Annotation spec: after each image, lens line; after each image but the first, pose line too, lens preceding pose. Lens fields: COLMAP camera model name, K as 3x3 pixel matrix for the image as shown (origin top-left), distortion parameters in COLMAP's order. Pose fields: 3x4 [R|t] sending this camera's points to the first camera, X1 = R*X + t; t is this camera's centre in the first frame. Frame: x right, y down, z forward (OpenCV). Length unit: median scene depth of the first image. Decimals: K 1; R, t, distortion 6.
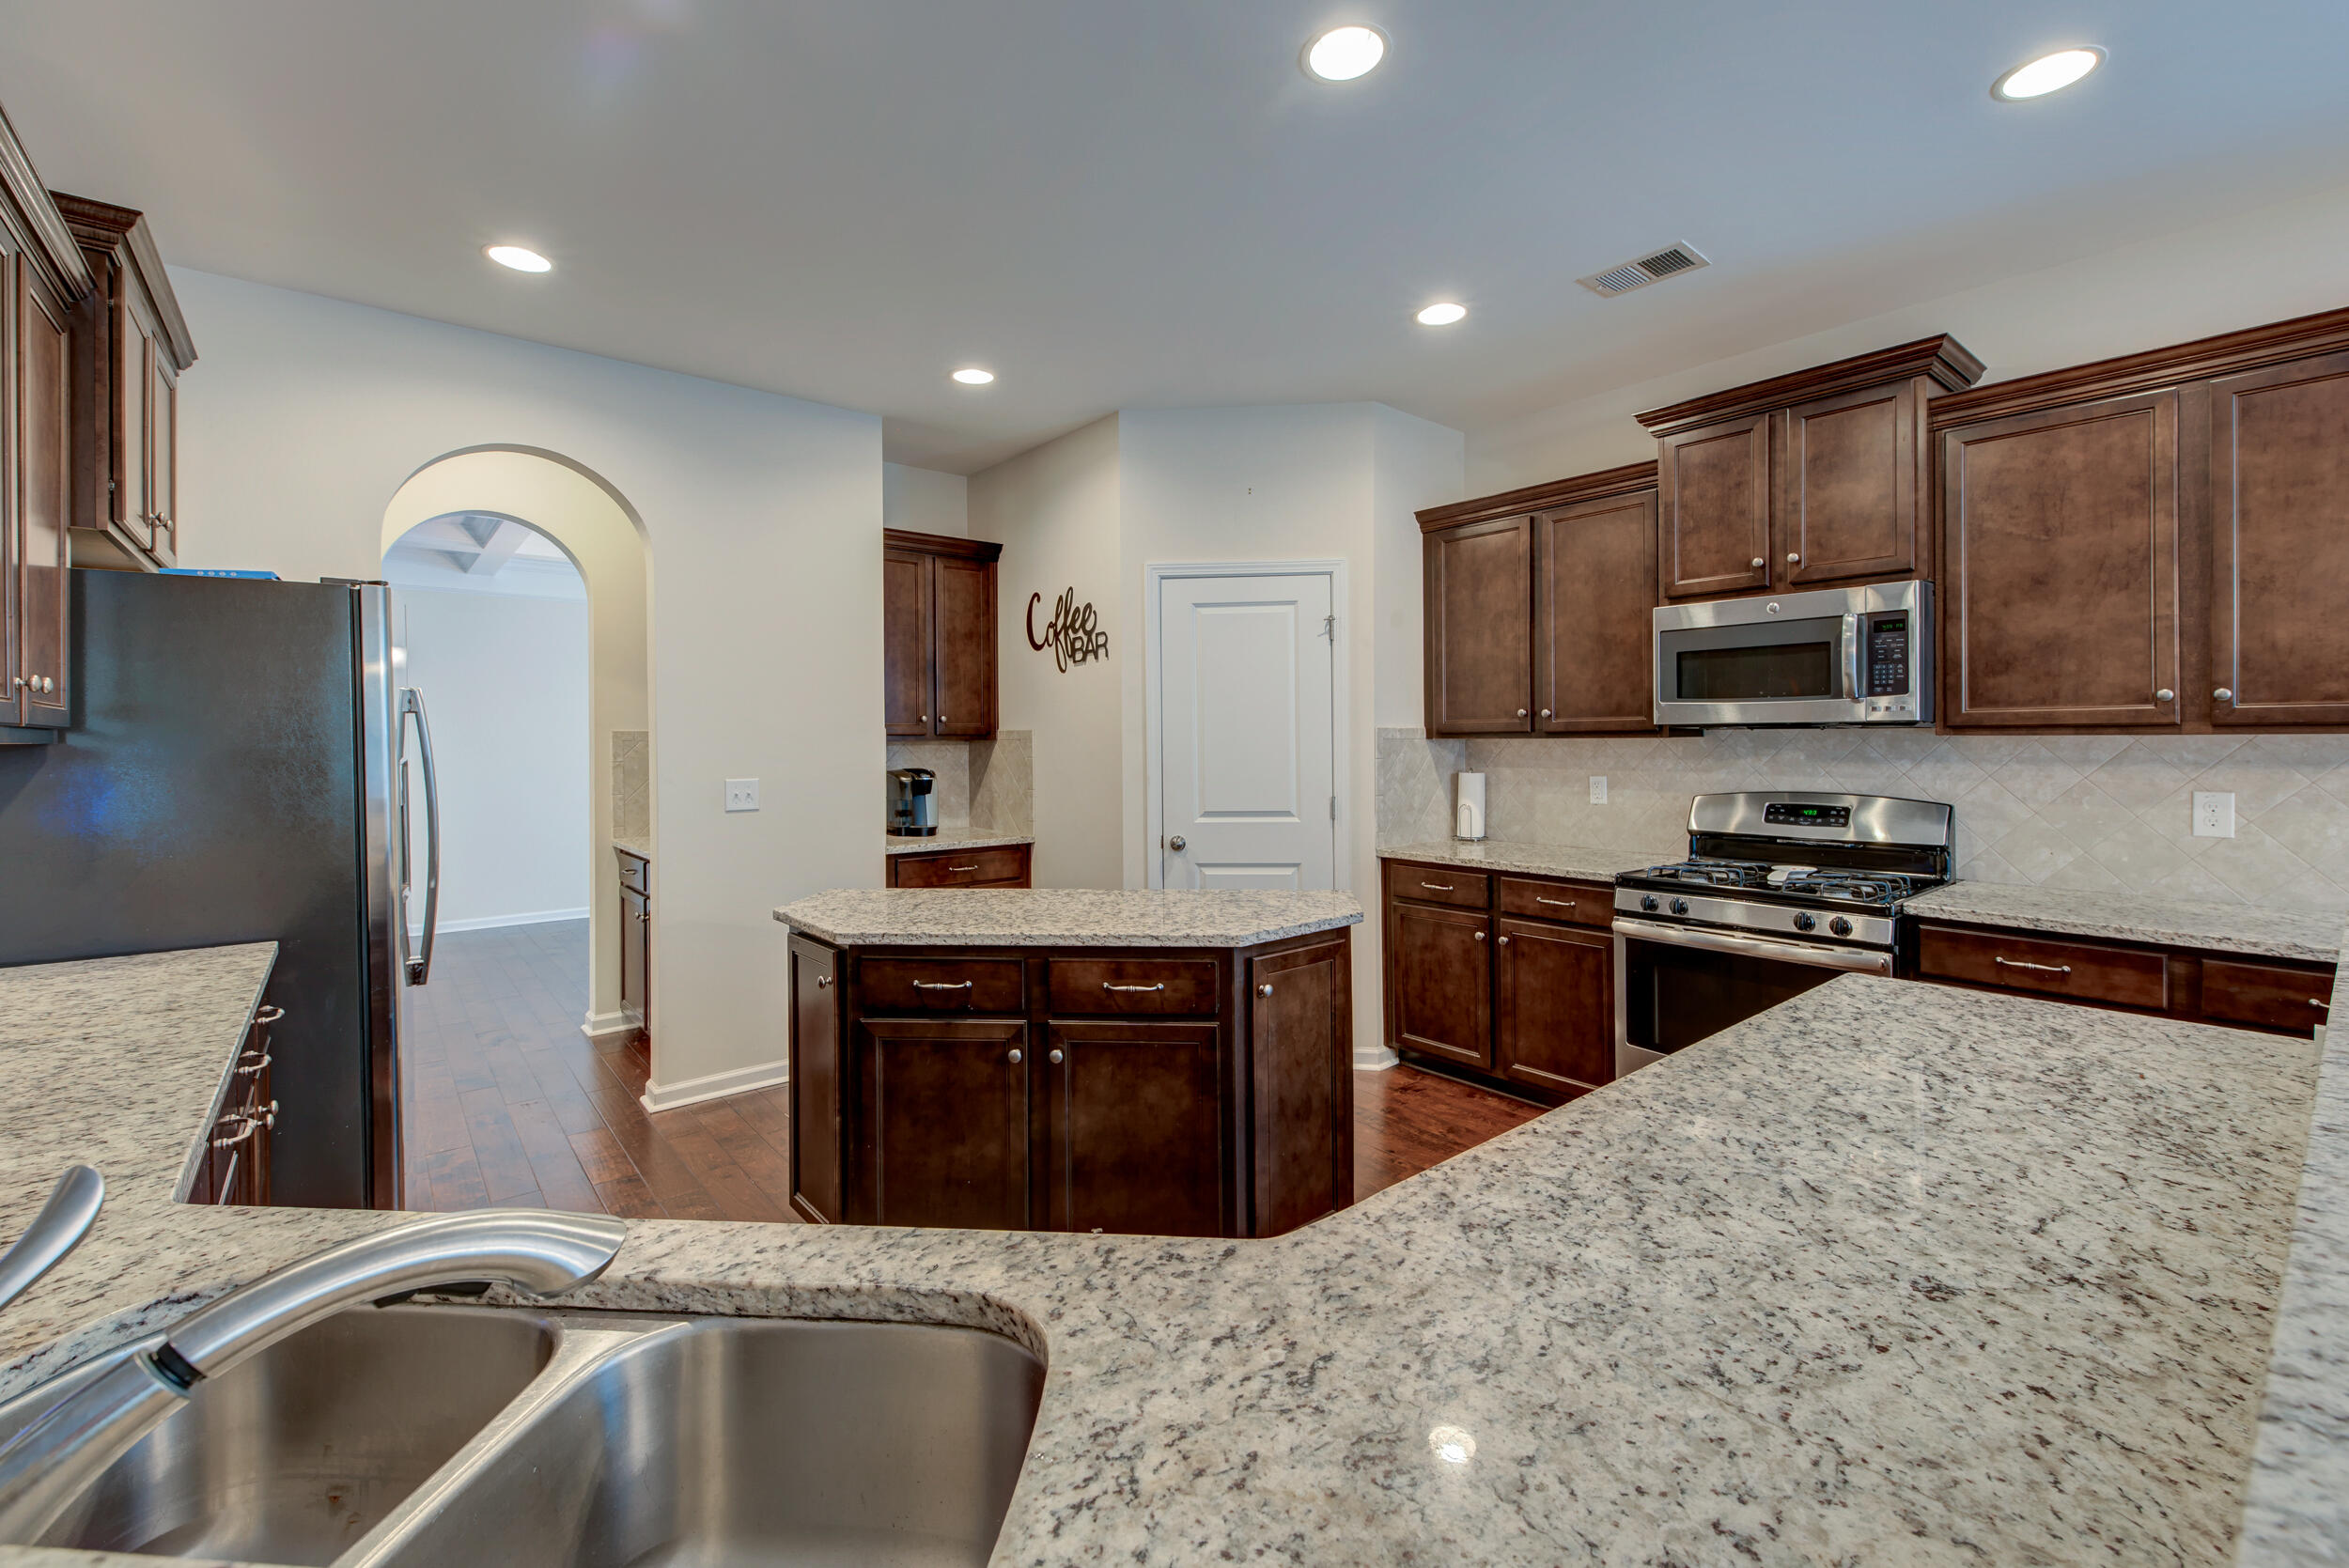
lens RADIAL K [[995.9, 0, 1181.6], [0, 995.9, 745.3], [0, 0, 1]] dist [0.000324, 0.000036]
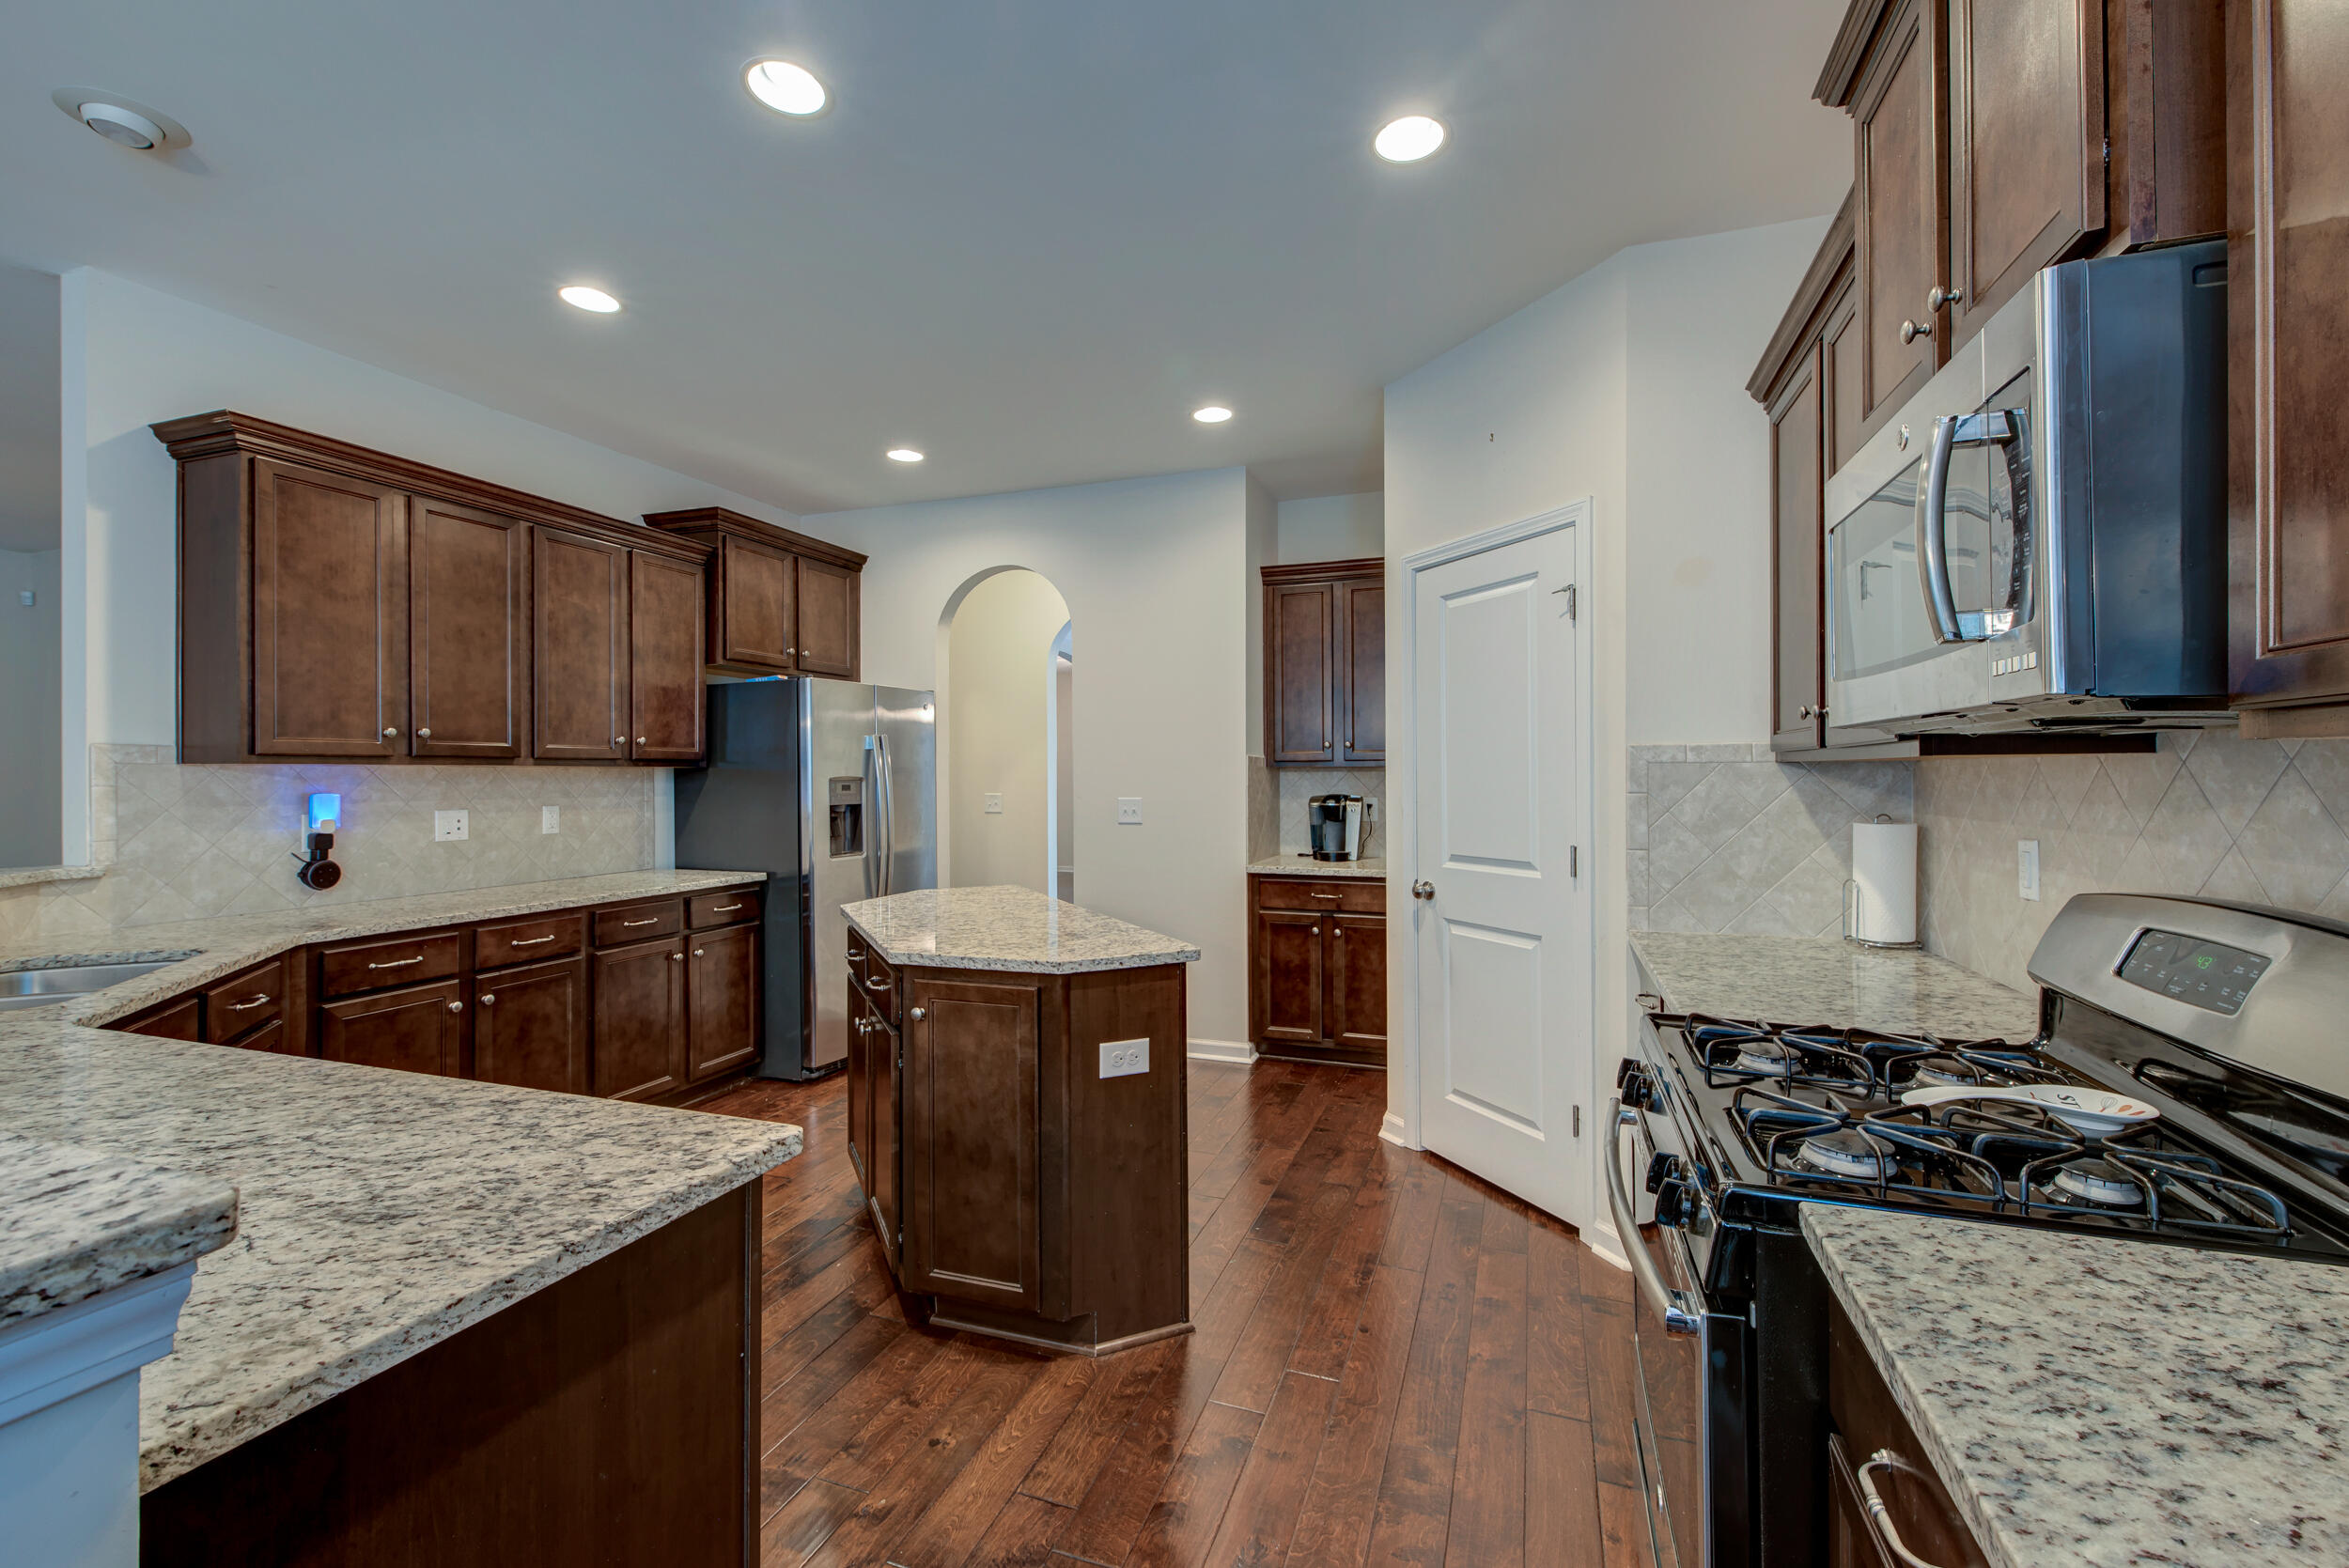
lens RADIAL K [[991.0, 0, 1174.5], [0, 991.0, 784.0], [0, 0, 1]] dist [0.002073, 0.000087]
pose [[0.496070, 0.013572, -0.868176, 0.612093], [-0.005535, 0.999907, 0.012469, 0.001387], [0.868265, -0.001381, 0.496099, 0.418085]]
